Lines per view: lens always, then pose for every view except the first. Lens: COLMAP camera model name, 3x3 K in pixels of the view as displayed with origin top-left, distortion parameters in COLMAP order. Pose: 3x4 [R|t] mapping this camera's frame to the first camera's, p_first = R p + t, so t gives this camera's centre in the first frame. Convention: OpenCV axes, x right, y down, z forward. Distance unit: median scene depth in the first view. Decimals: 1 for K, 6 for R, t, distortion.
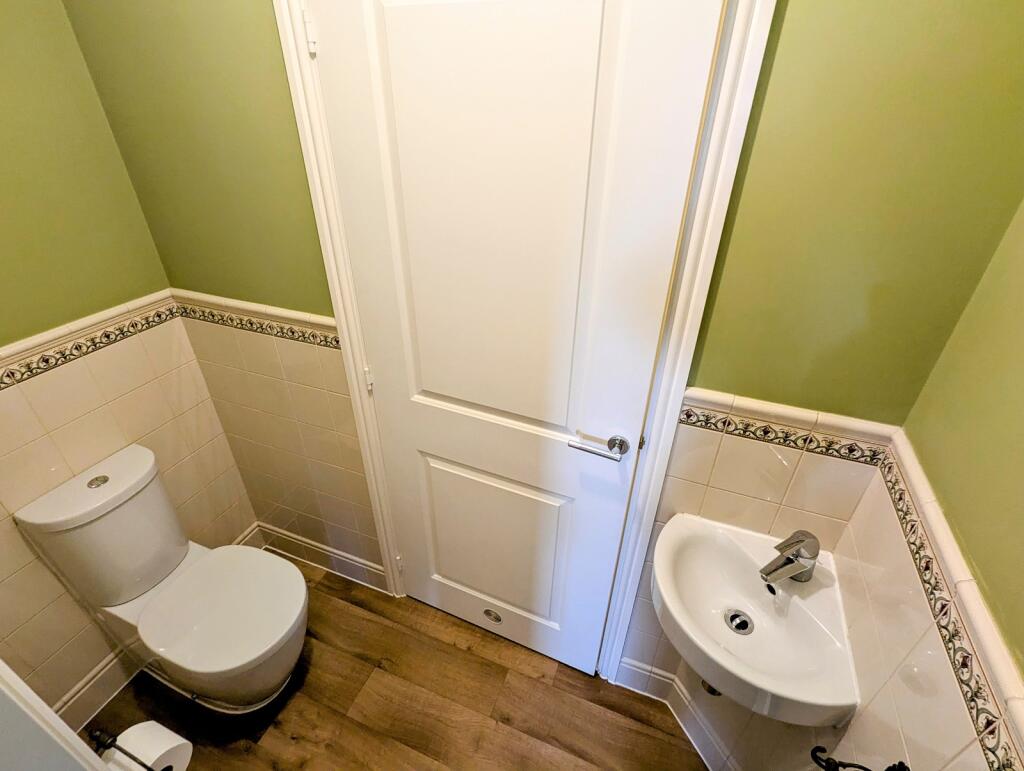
lens RADIAL K [[483.2, 0, 512.0], [0, 483.2, 385.5], [0, 0, 1]] dist [-0.000257, 0.000099]
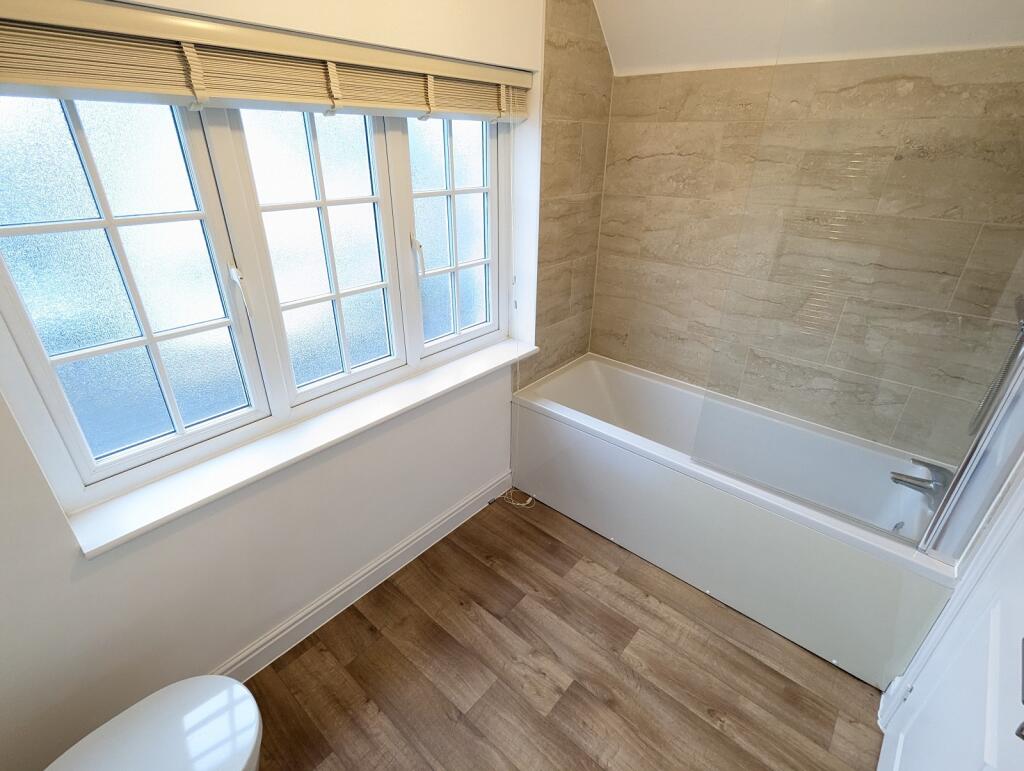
lens RADIAL K [[483.2, 0, 512.0], [0, 483.2, 385.5], [0, 0, 1]] dist [-0.000257, 0.000099]
pose [[-0.943003, -0.166139, 0.288345, -0.534001], [0.159491, 0.534840, 0.829764, -0.516280], [-0.292075, 0.828459, -0.477858, 0.897363]]
